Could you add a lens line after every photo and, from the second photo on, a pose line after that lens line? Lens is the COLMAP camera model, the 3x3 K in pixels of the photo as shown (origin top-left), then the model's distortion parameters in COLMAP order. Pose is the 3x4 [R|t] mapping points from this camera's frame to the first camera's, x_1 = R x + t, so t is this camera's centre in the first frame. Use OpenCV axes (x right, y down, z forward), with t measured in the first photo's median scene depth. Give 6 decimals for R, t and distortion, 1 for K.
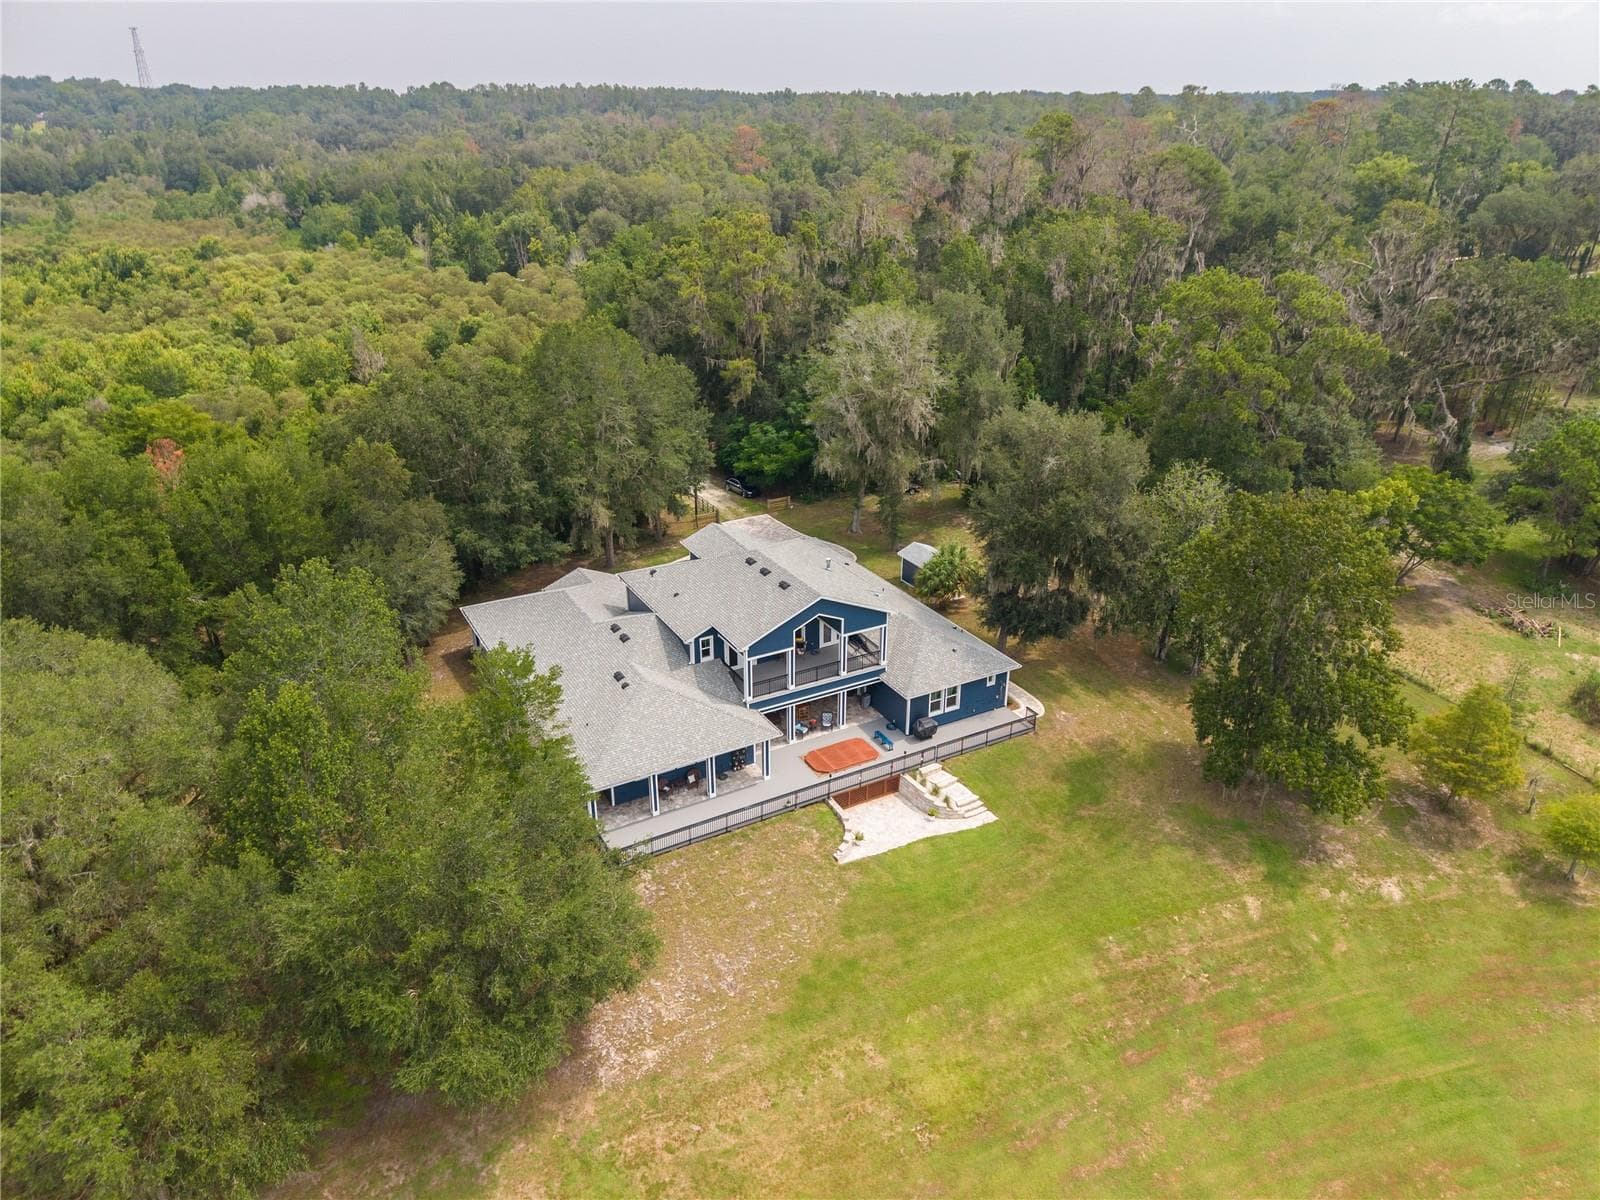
lens RADIAL K [[1074.8, 0, 792.1], [0, 1074.8, 611.4], [0, 0, 1]] dist [0.022402, -0.020871]
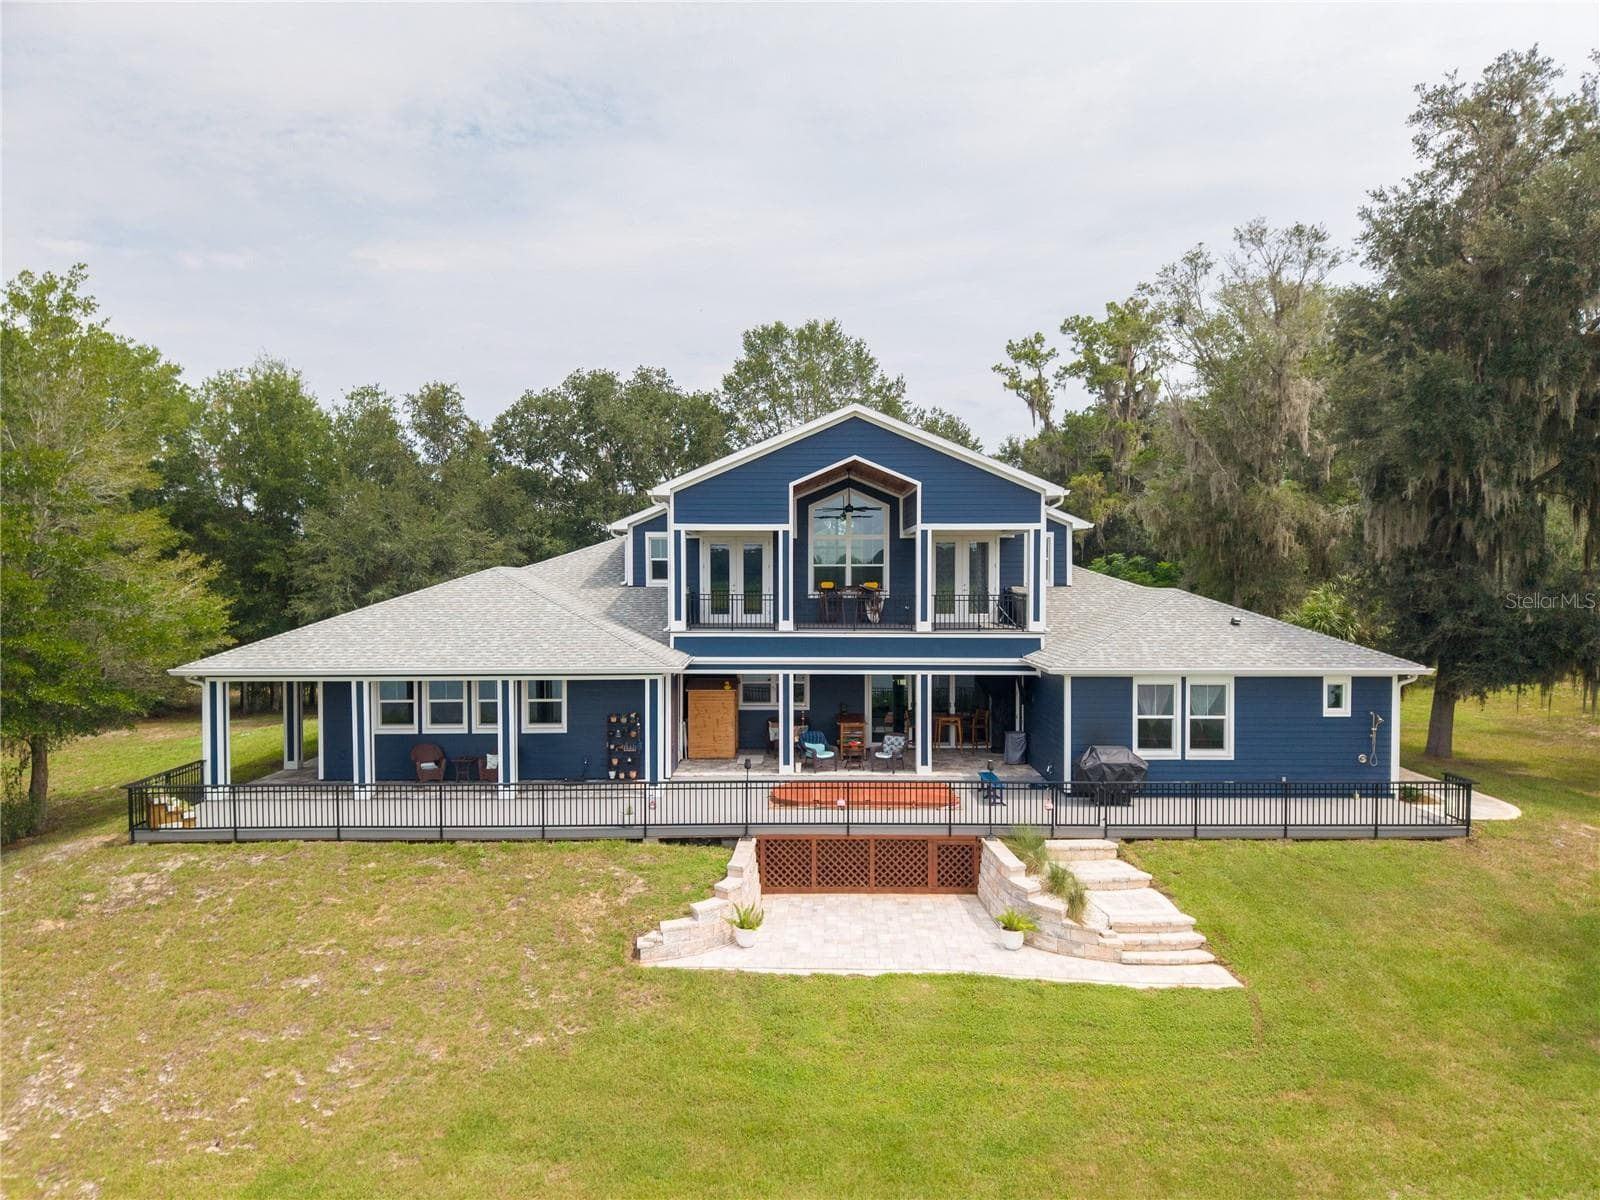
lens RADIAL K [[1074.8, 0, 793.0], [0, 1074.8, 623.5], [0, 0, 1]] dist [0.022402, -0.020871]
pose [[0.871952, 0.018627, -0.489236, 0.214034], [-0.207139, 0.919470, -0.334170, 0.212768], [0.443613, 0.392720, 0.805592, 0.640131]]
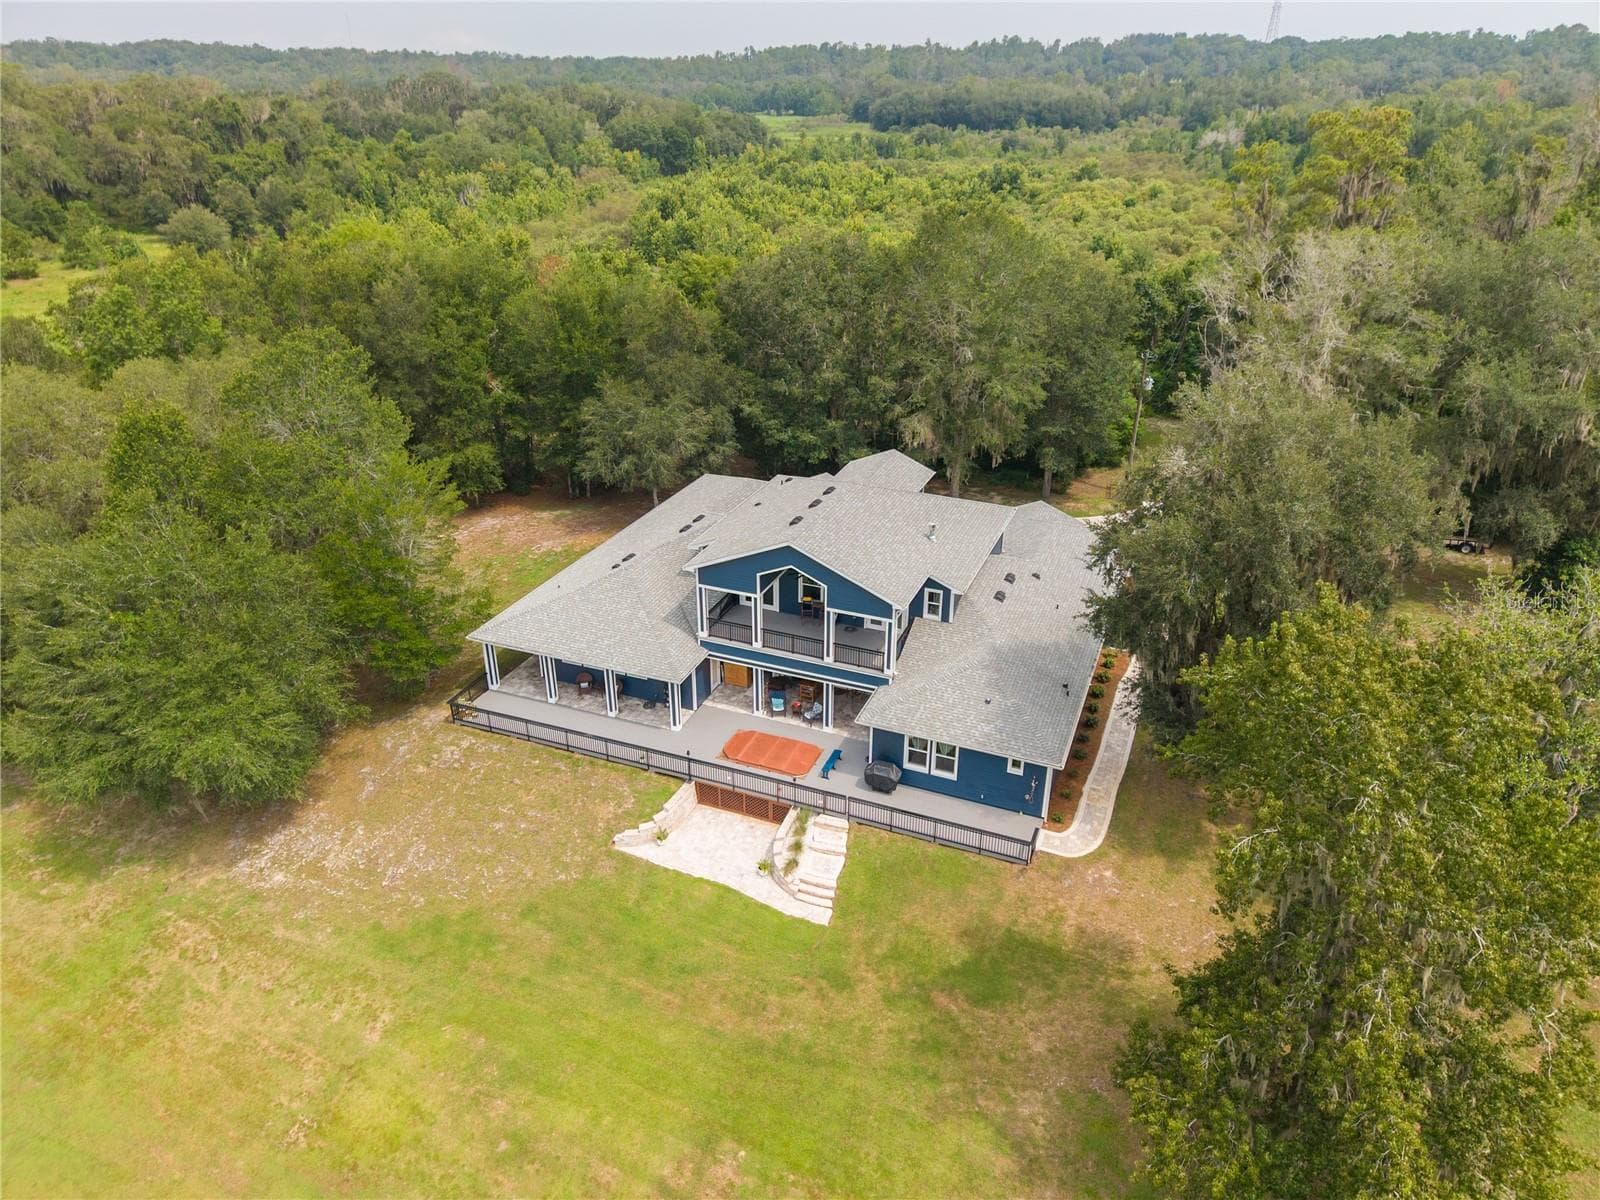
lens RADIAL K [[1074.8, 0, 785.8], [0, 1074.8, 604.5], [0, 0, 1]] dist [0.022402, -0.020871]
pose [[0.619976, 0.345937, -0.704242, 0.551982], [-0.328704, 0.929511, 0.167220, -0.094786], [0.712449, 0.127815, 0.689986, 0.462207]]
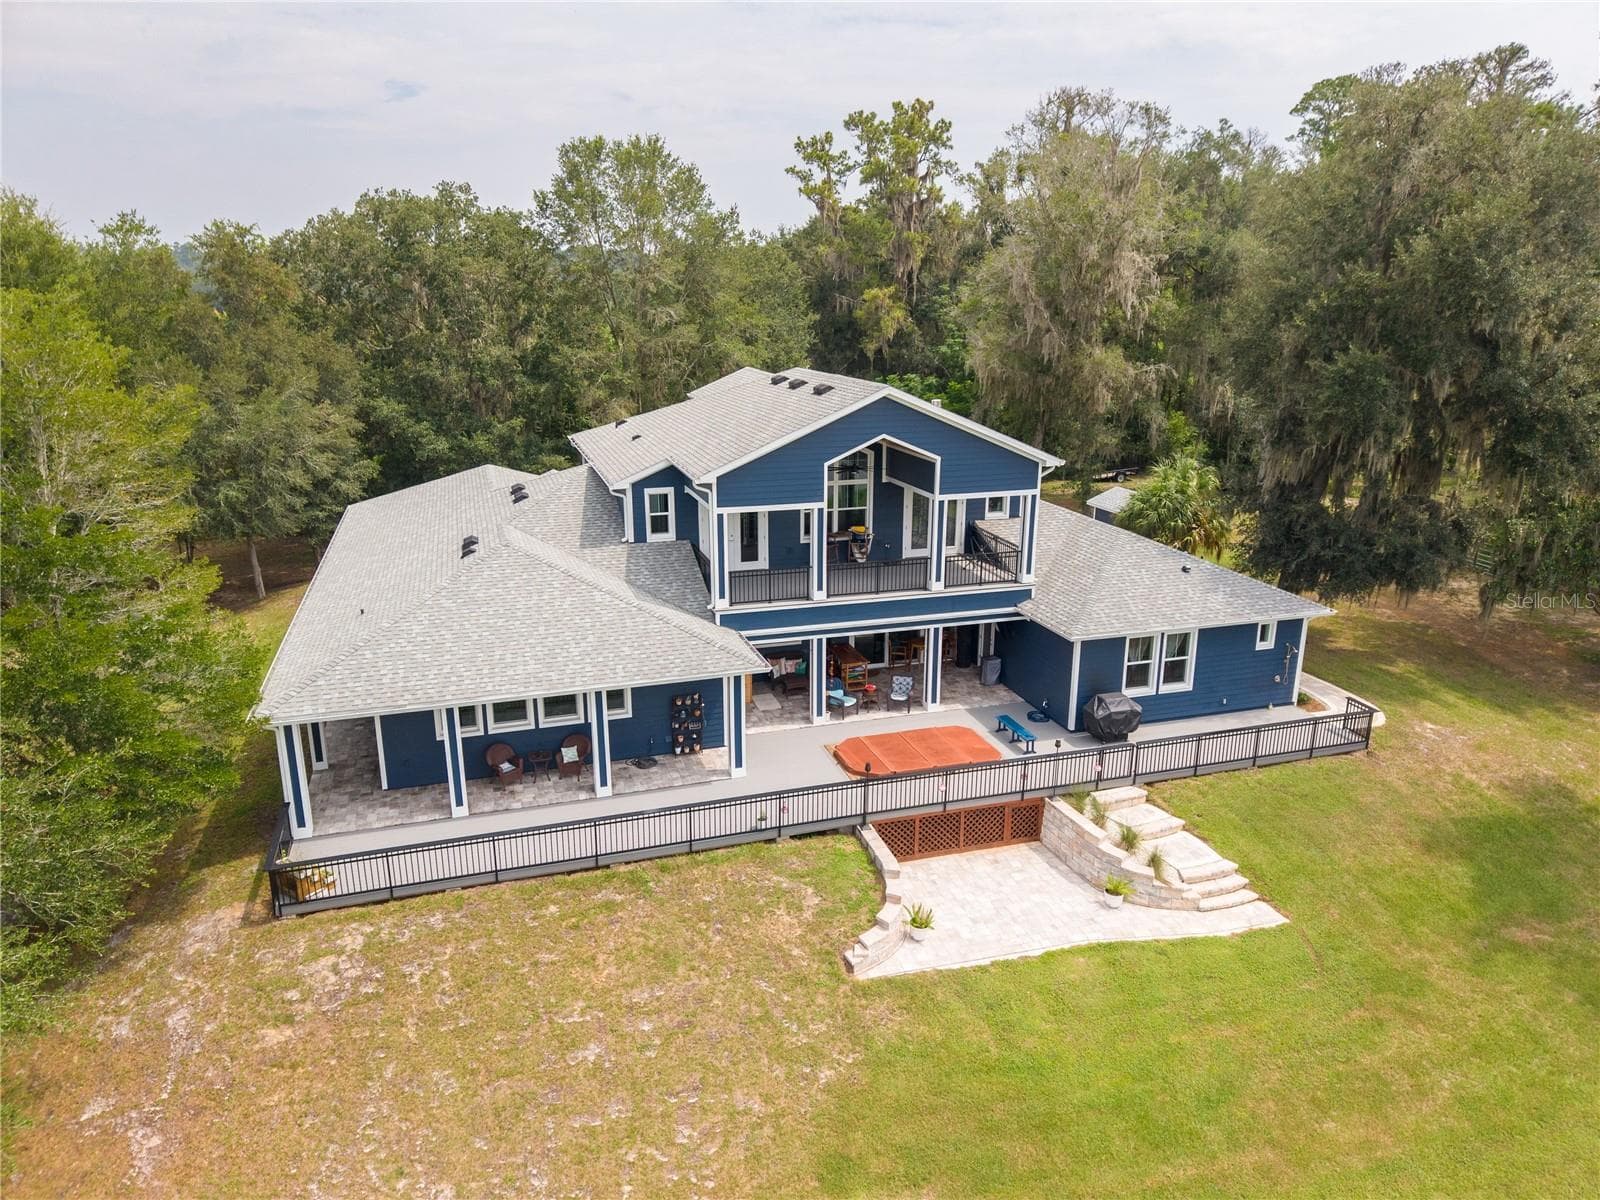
lens RADIAL K [[1074.8, 0, 792.5], [0, 1074.8, 616.2], [0, 0, 1]] dist [0.022402, -0.020871]
pose [[0.979192, 0.056707, -0.194851, 0.079408], [-0.084901, 0.986570, -0.139538, 0.144698], [0.184322, 0.153178, 0.970856, 0.535365]]
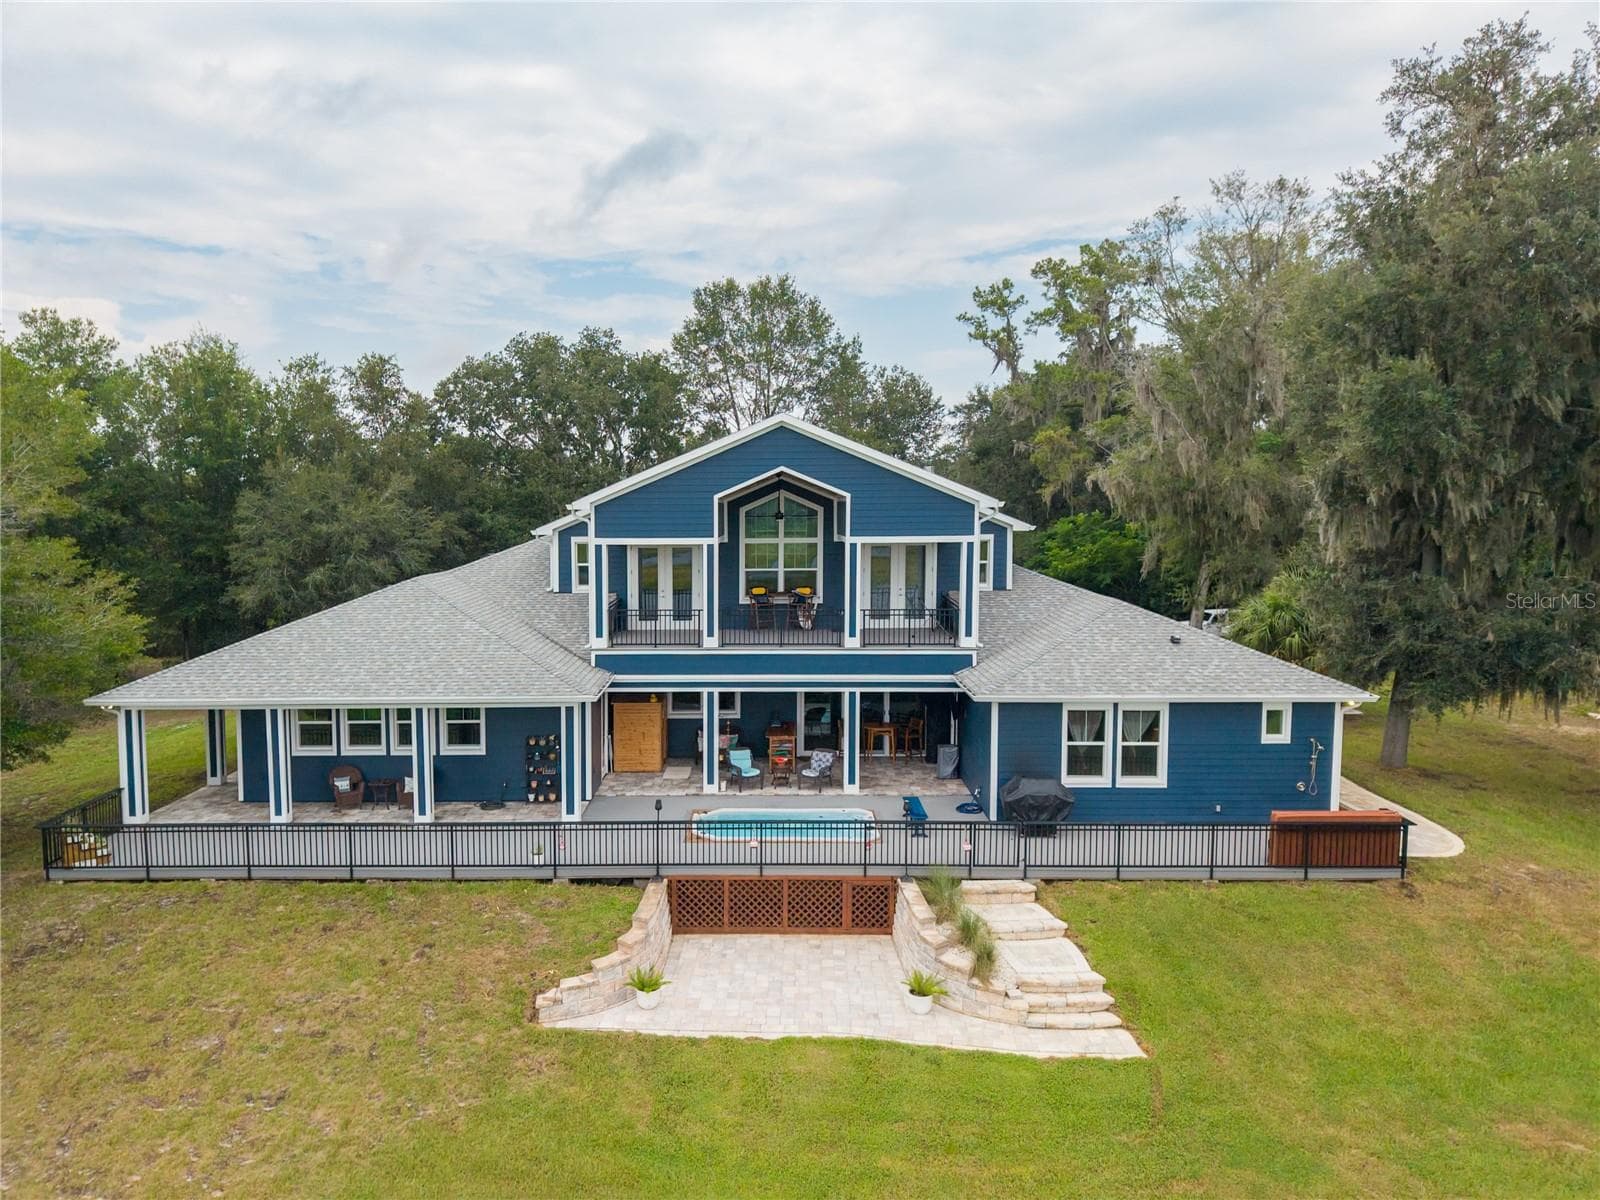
lens RADIAL K [[1074.8, 0, 740.2], [0, 1074.8, 662.3], [0, 0, 1]] dist [0.022402, -0.020871]
pose [[0.857489, 0.062011, -0.510751, 0.225471], [-0.209546, 0.948738, -0.236615, 0.173823], [0.469896, 0.309920, 0.826527, 0.648337]]
